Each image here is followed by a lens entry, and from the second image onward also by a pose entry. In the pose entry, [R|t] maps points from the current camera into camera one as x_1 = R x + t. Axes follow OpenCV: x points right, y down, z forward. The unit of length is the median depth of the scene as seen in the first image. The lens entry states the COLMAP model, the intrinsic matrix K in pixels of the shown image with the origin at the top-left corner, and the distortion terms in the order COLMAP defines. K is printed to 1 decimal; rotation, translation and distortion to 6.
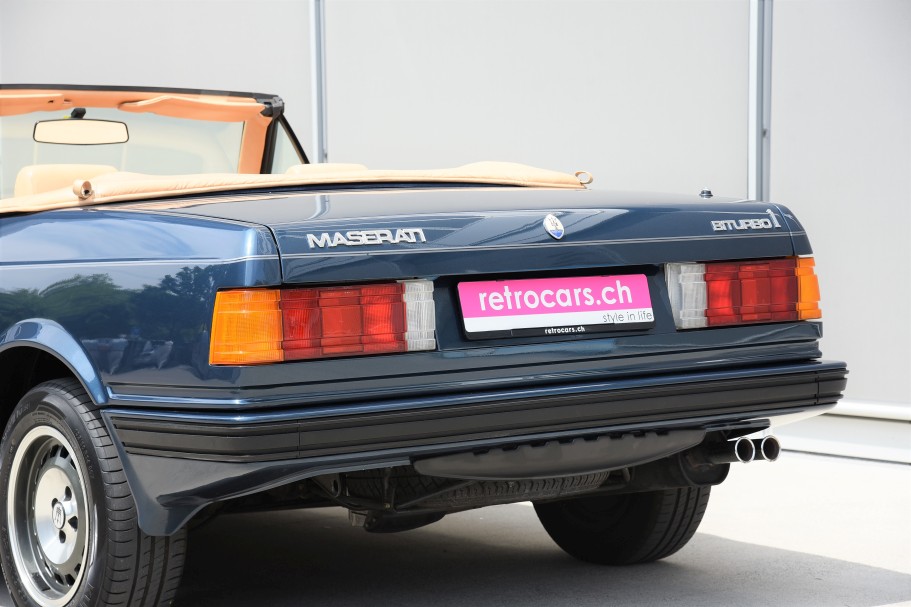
lens RADIAL K [[2507.9, 0, 455.5], [0, 2507.9, 303.5], [0, 0, 1]] dist [-0.023171, 10.092518]
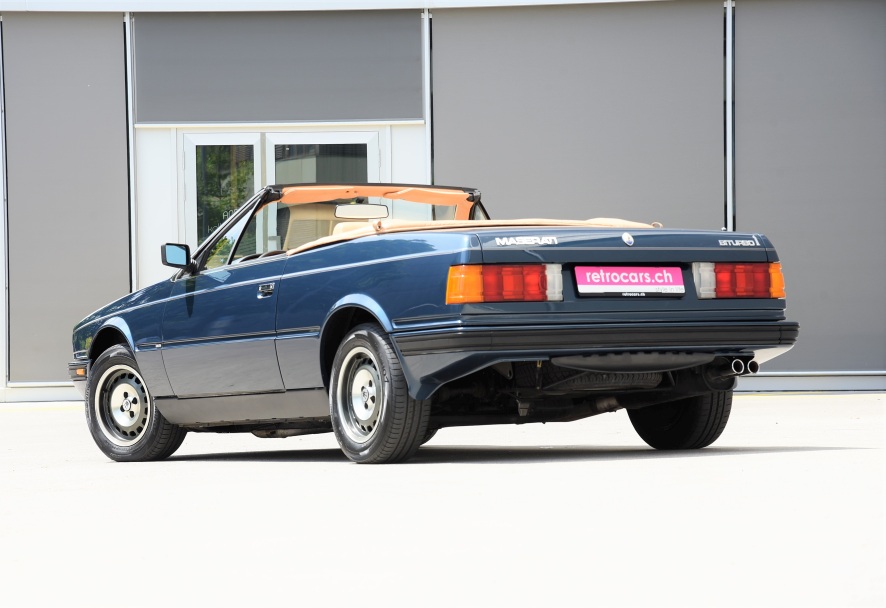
lens RADIAL K [[2613.0, 0, 443.0], [0, 2613.0, 304.0], [0, 0, 1]] dist [0.163305, 0.640766]
pose [[0.996400, -0.003128, -0.084715, 0.066505], [-0.003079, 0.997325, -0.073036, 0.158694], [0.084717, 0.073034, 0.993725, -0.931693]]
